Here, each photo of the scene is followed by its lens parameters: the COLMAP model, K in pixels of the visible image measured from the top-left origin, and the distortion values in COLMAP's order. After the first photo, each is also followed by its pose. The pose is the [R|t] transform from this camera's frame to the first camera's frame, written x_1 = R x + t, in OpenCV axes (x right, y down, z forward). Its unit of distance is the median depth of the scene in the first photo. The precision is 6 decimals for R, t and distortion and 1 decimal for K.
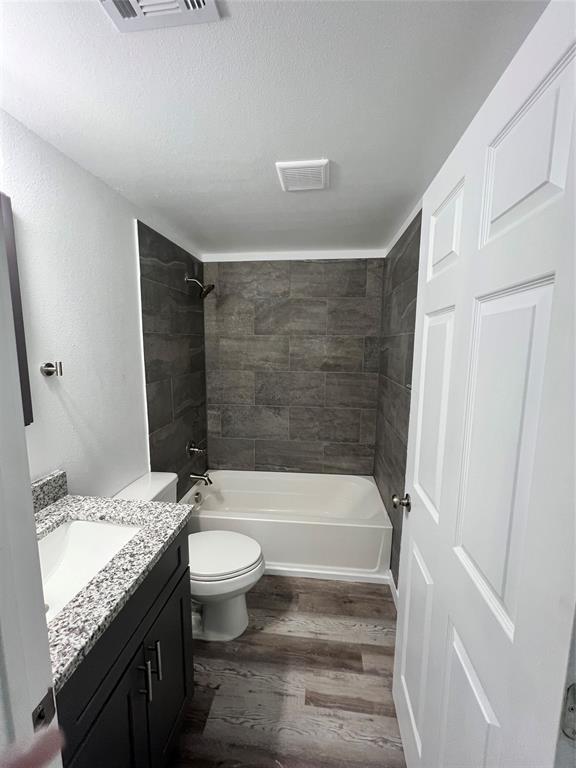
lens RADIAL K [[307.8, 0, 287.2], [0, 307.8, 384.8], [0, 0, 1]] dist [0.001627, -0.000446]
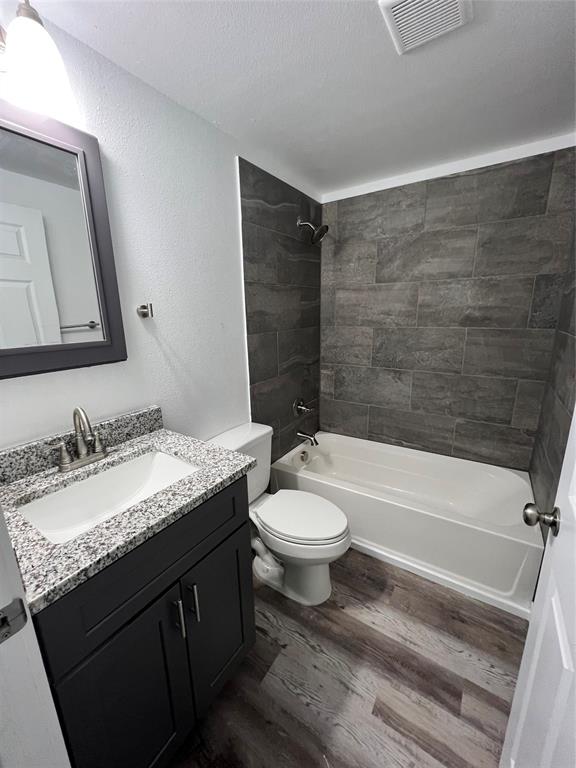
lens RADIAL K [[307.8, 0, 287.2], [0, 307.8, 384.8], [0, 0, 1]] dist [0.001627, -0.000446]
pose [[0.891563, 0.081631, -0.445479, 0.109920], [-0.036110, 0.993304, 0.109746, 0.043497], [0.451455, -0.081759, 0.888541, 0.157463]]
